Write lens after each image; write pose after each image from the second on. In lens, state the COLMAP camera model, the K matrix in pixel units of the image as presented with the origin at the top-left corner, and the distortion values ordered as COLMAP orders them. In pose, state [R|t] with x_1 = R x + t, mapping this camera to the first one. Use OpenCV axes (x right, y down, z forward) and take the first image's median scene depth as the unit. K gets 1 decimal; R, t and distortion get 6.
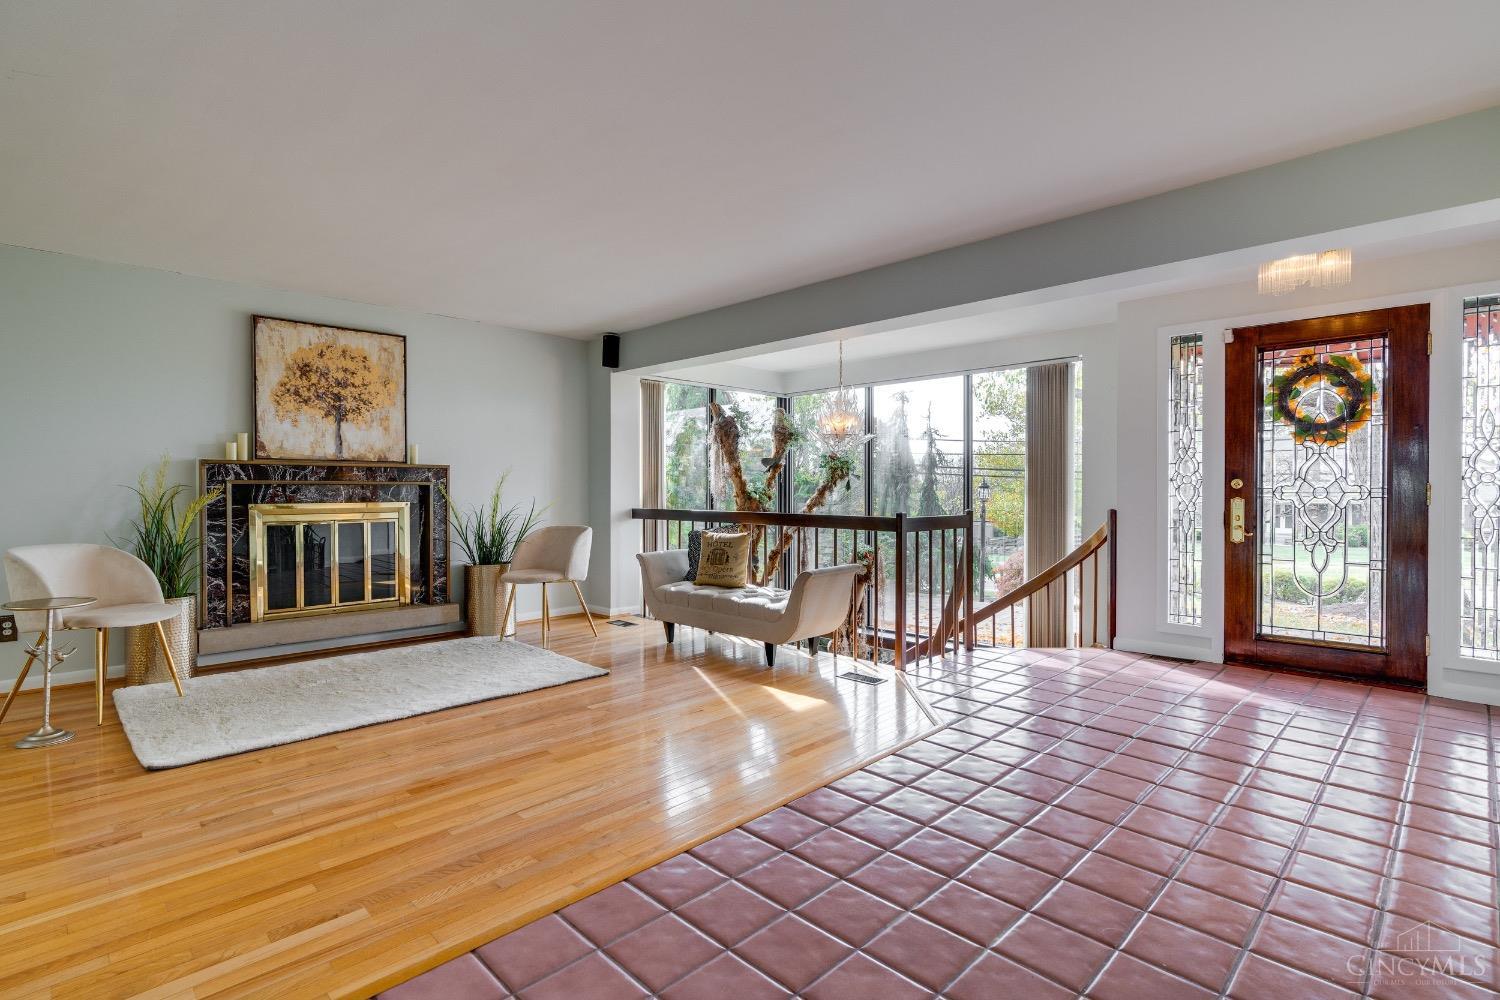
lens RADIAL K [[719.8, 0, 751.6], [0, 719.8, 495.0], [0, 0, 1]] dist [-0.002351, 0.000512]
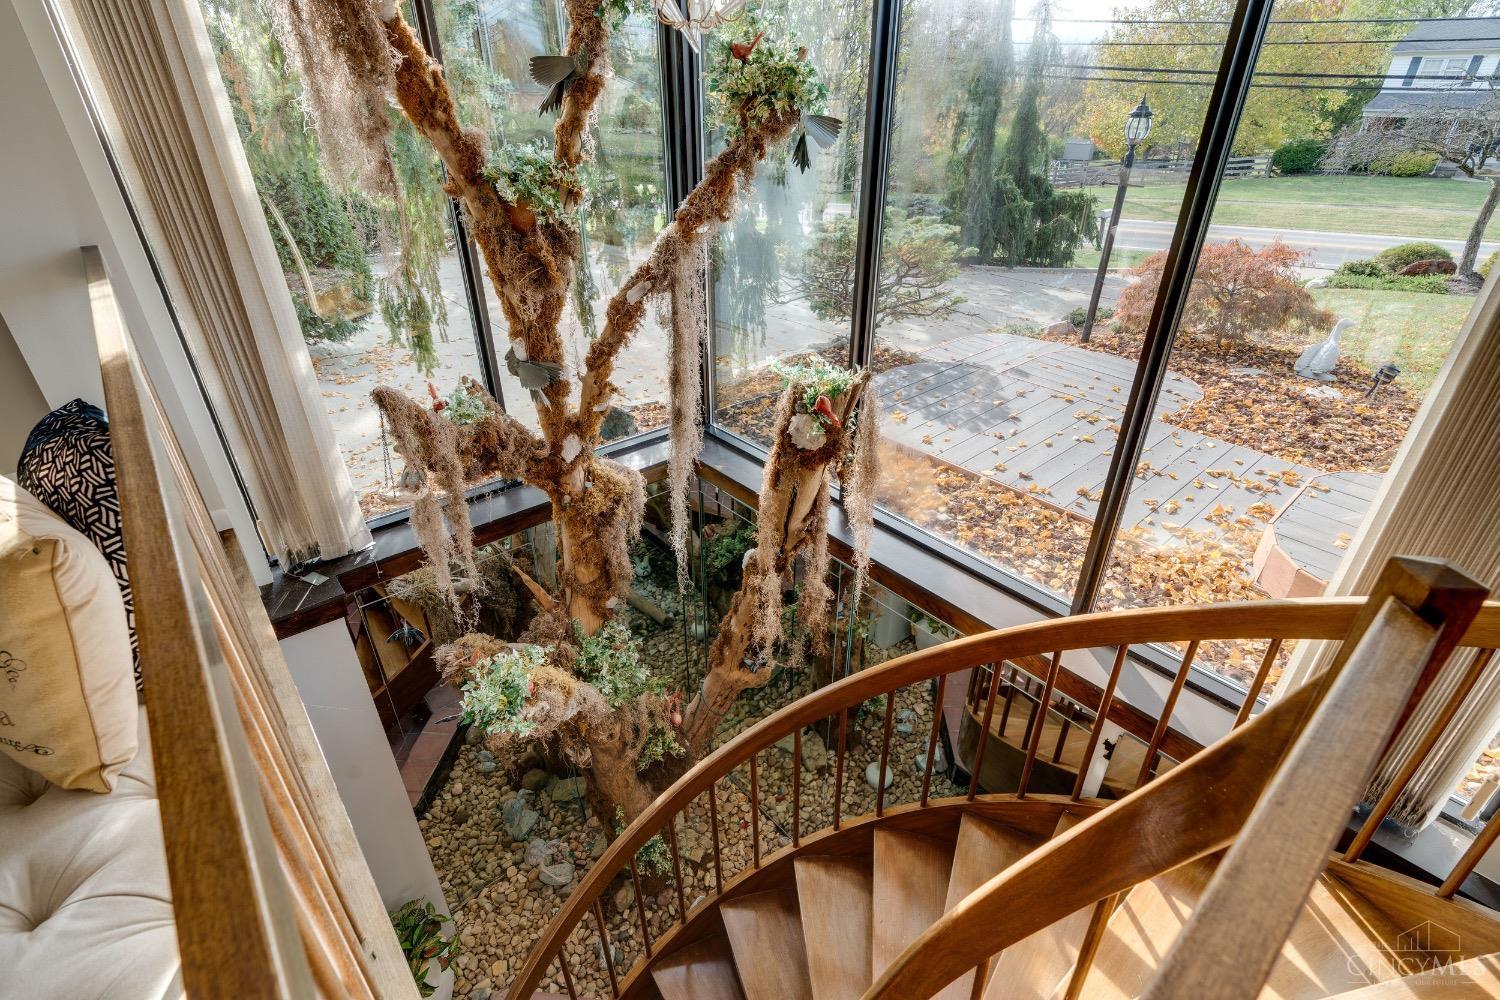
lens RADIAL K [[719.8, 0, 750.3], [0, 719.8, 498.3], [0, 0, 1]] dist [-0.002351, 0.000512]
pose [[0.996860, 0.036245, -0.070398, 0.139919], [0.002162, 0.876290, 0.481779, -0.033204], [0.079151, -0.480418, 0.873461, 0.641343]]
